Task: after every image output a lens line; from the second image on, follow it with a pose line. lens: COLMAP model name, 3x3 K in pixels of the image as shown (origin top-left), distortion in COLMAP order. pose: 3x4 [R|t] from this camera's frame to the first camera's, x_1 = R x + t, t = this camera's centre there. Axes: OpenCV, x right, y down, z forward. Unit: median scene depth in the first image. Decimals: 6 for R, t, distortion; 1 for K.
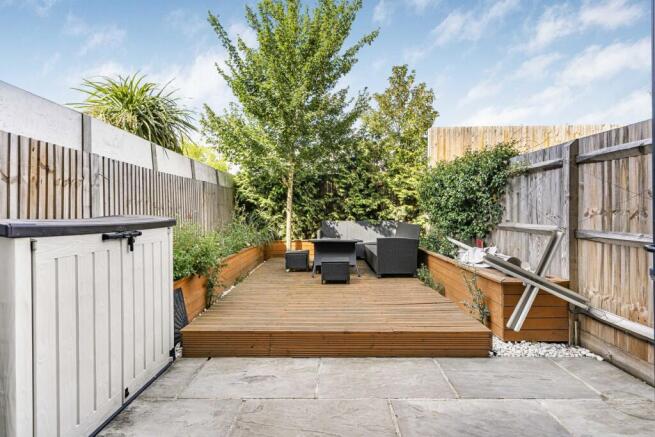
lens RADIAL K [[323.8, 0, 325.0], [0, 323.8, 214.1], [0, 0, 1]] dist [-0.010902, -0.000260]
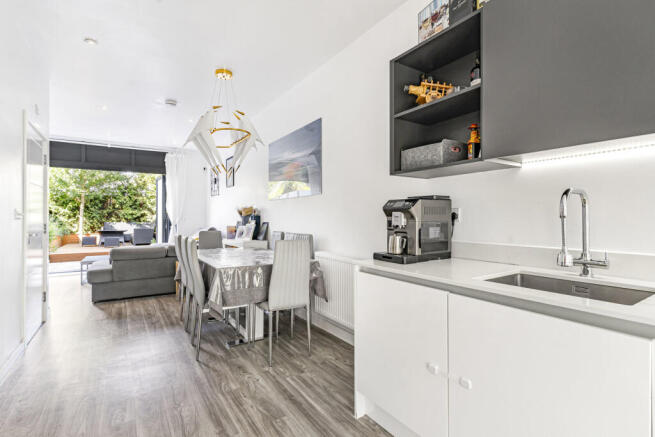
lens RADIAL K [[315.4, 0, 326.7], [0, 315.4, 216.7], [0, 0, 1]] dist [0.001231, 0.001039]
pose [[0.819869, 0.012467, 0.572416, -0.001043], [-0.003313, 0.999849, -0.017031, 0.016103], [-0.572542, 0.012067, 0.819786, -1.175780]]
